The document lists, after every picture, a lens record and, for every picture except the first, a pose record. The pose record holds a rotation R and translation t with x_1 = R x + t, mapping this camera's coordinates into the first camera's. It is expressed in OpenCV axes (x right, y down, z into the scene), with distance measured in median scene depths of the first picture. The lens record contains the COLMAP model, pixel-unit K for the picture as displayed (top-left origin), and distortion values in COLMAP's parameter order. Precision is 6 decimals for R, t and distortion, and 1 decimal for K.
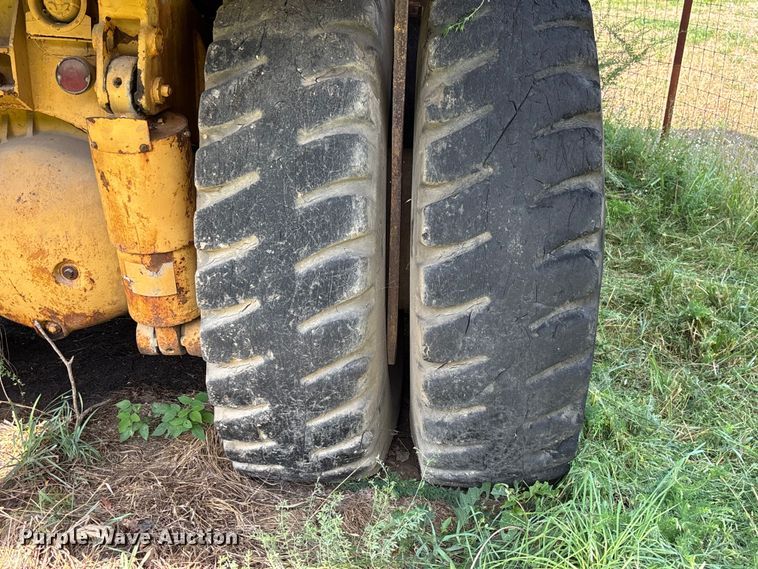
lens RADIAL K [[884.3, 0, 376.6], [0, 884.3, 306.3], [0, 0, 1]] dist [0.014172, 0.000000]
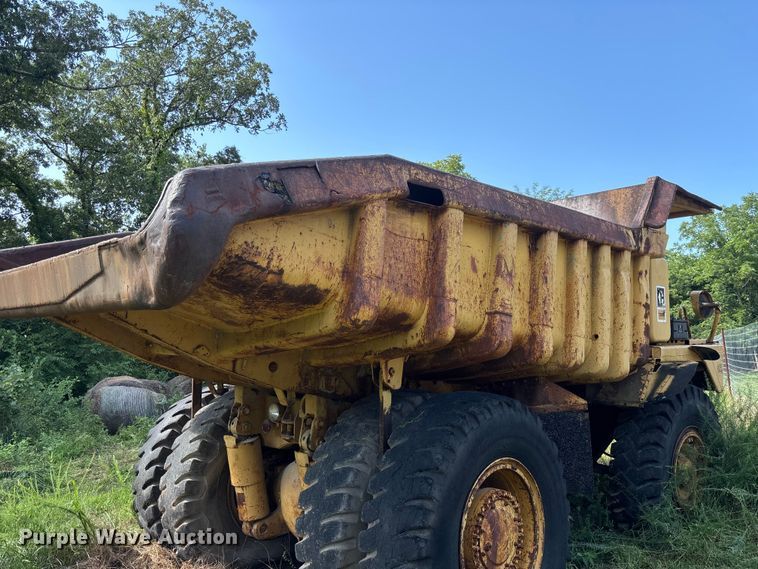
lens RADIAL K [[578.2, 0, 377.4], [0, 578.2, 286.7], [0, 0, 1]] dist [0.049764, -0.057275]
pose [[0.764320, -0.086062, -0.639068, 1.028624], [-0.215749, 0.899807, -0.379209, -0.049319], [0.607674, 0.427716, 0.669173, -0.224160]]
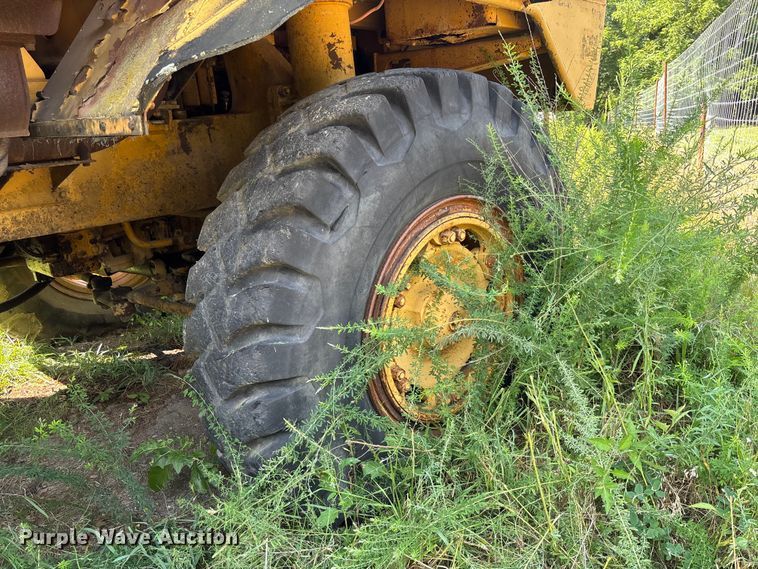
lens RADIAL K [[578.2, 0, 379.0], [0, 578.2, 285.6], [0, 0, 1]] dist [0.049764, -0.057275]
pose [[0.808701, 0.085651, -0.581950, 0.811290], [-0.136803, 0.989600, -0.044458, -0.579368], [0.572090, 0.115566, 0.812008, 1.828919]]
